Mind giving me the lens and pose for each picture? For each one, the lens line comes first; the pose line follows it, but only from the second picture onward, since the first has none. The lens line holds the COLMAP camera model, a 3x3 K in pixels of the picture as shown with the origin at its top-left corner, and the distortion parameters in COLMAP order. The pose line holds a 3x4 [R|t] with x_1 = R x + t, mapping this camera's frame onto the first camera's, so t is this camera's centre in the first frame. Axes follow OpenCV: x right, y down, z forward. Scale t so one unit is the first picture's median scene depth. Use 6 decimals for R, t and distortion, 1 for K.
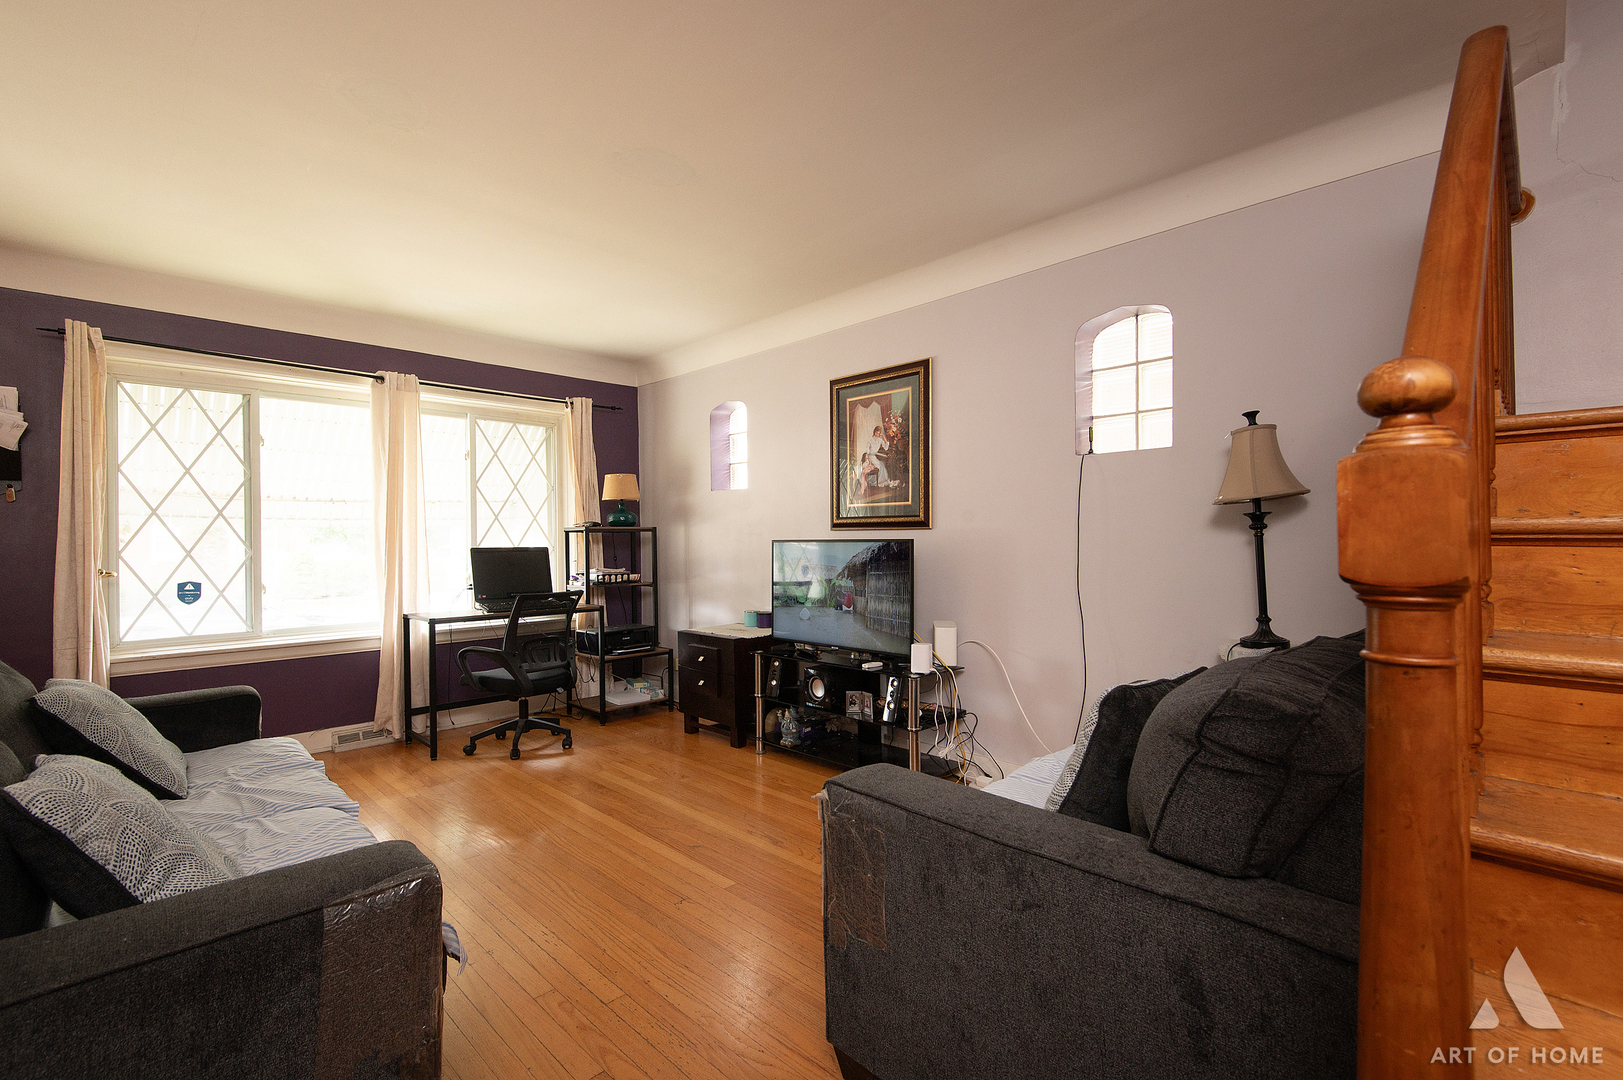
lens RADIAL K [[725.4, 0, 809.5], [0, 725.4, 534.9], [0, 0, 1]] dist [0.001613, -0.002215]
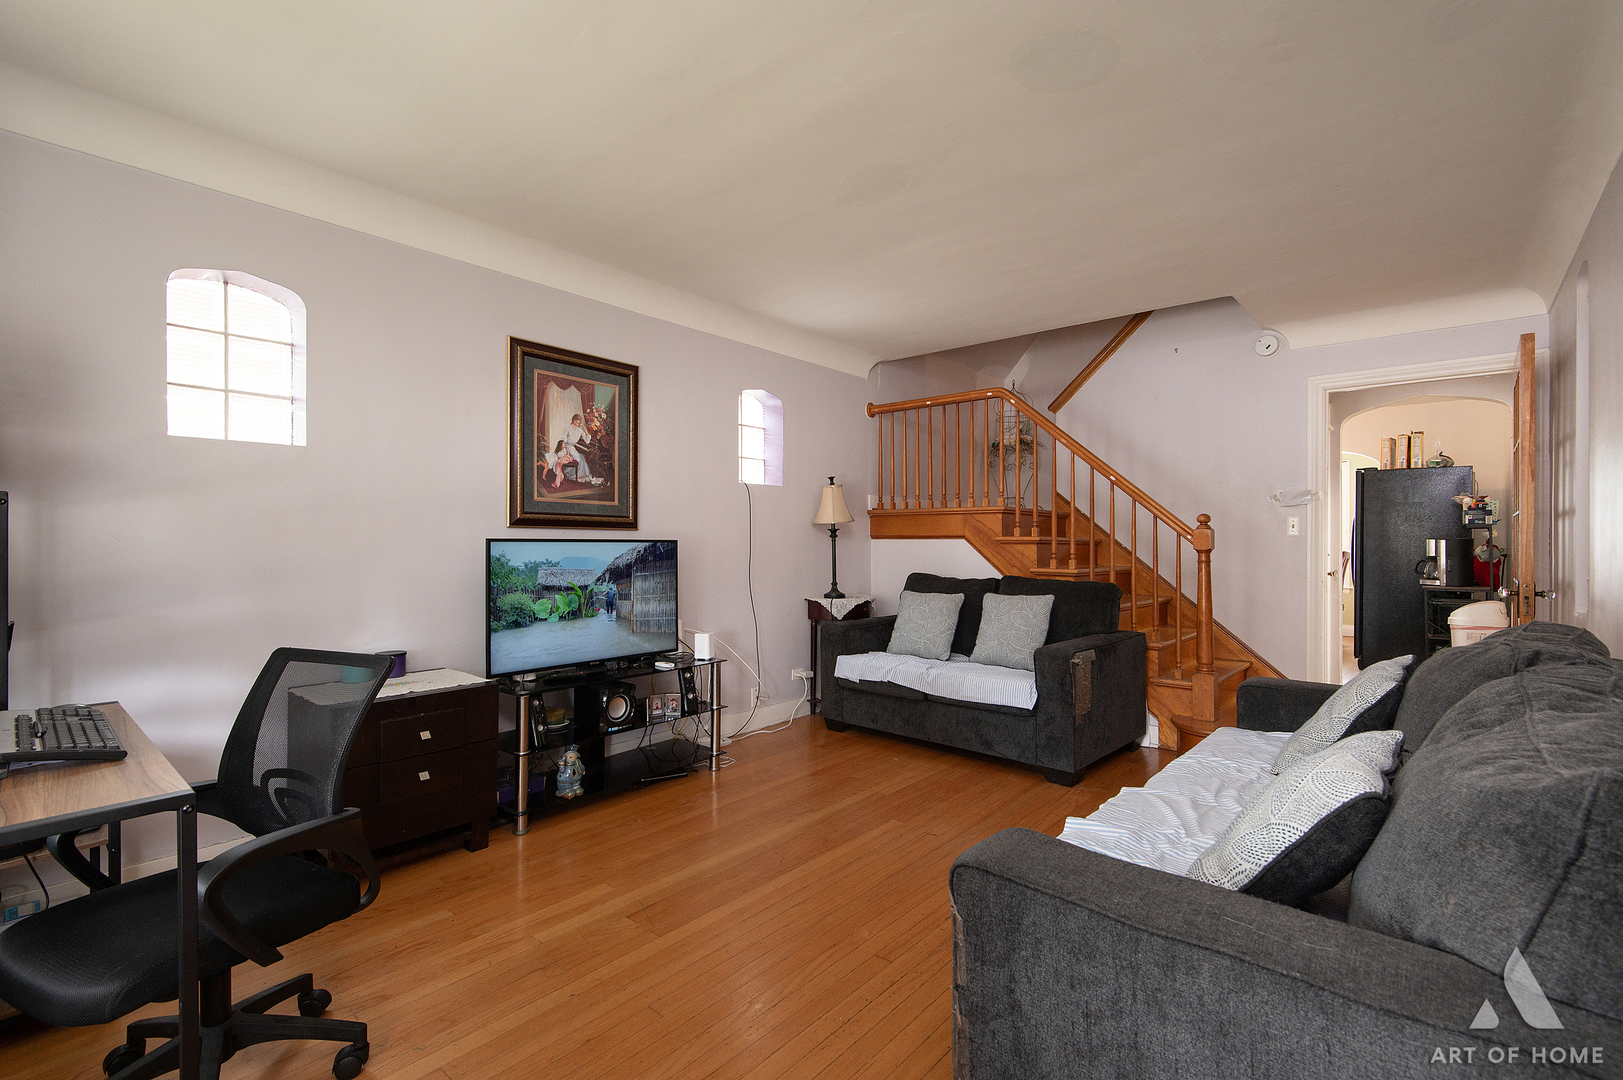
lens RADIAL K [[725.4, 0, 807.1], [0, 725.4, 546.8], [0, 0, 1]] dist [0.001613, -0.002215]
pose [[-0.092918, 0.009158, 0.995632, -0.848846], [-0.002867, 0.999951, -0.009465, 0.022927], [-0.995670, -0.003734, -0.092887, 0.816477]]
